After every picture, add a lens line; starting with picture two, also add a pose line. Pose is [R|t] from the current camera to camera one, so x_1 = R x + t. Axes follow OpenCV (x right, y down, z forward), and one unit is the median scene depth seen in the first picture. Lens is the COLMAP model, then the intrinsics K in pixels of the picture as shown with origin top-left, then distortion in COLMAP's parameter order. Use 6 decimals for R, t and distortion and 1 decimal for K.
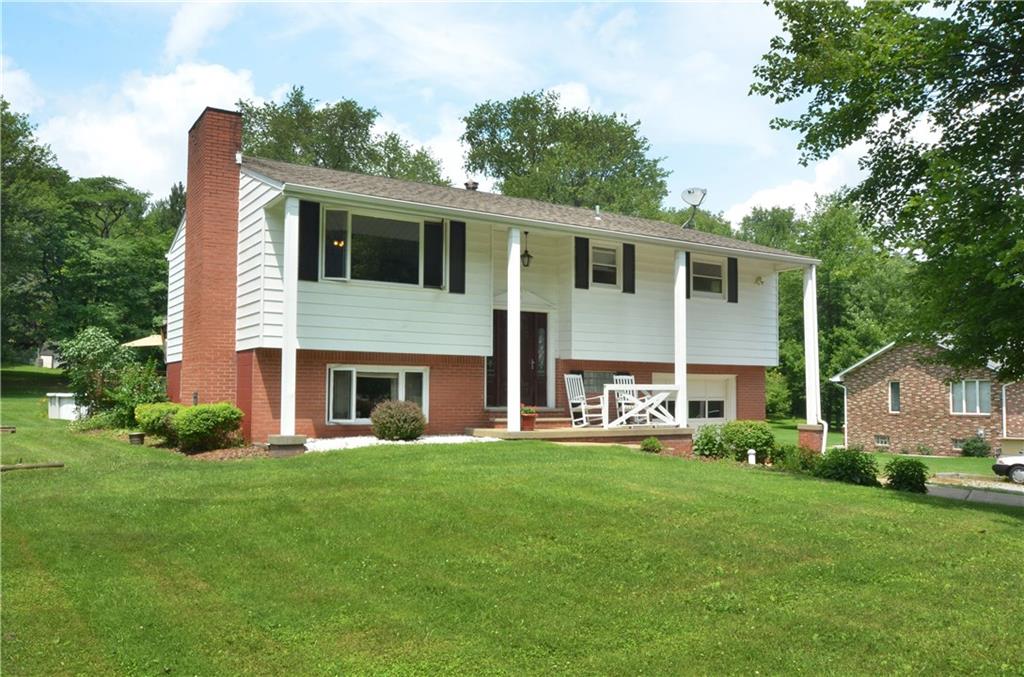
lens RADIAL K [[819.5, 0, 511.9], [0, 819.5, 338.9], [0, 0, 1]] dist [-0.002461, -0.000359]
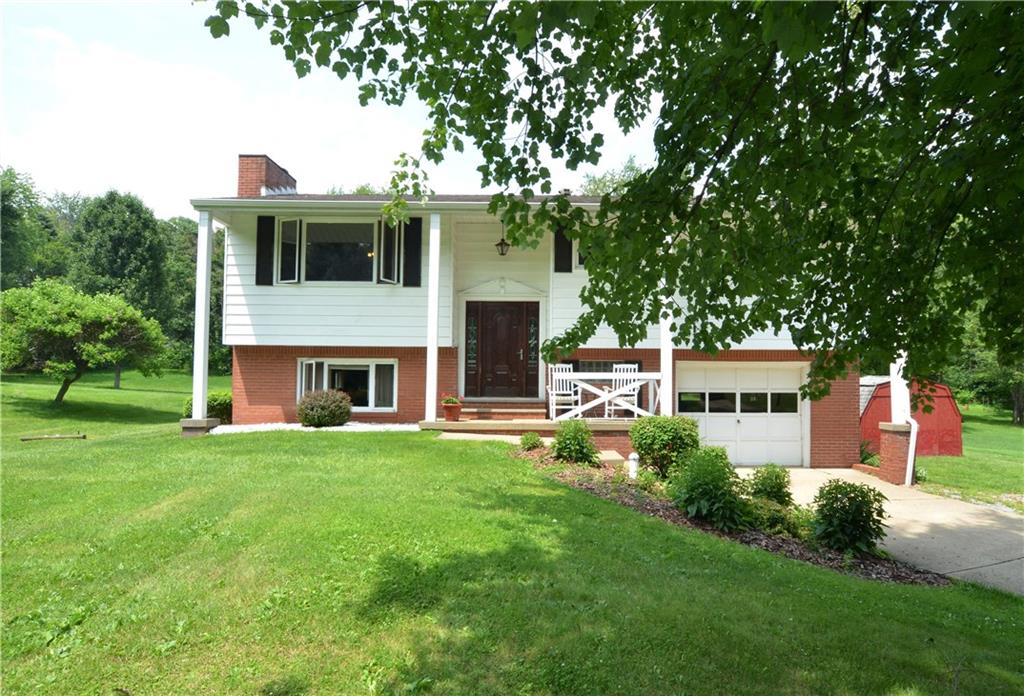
lens RADIAL K [[723.1, 0, 512.1], [0, 723.1, 348.1], [0, 0, 1]] dist [0.000492, 0.000056]
pose [[0.853161, -0.028333, -0.520878, 0.516719], [0.034323, 0.999409, 0.001856, 0.024222], [0.520518, -0.019462, 0.853629, 0.287430]]
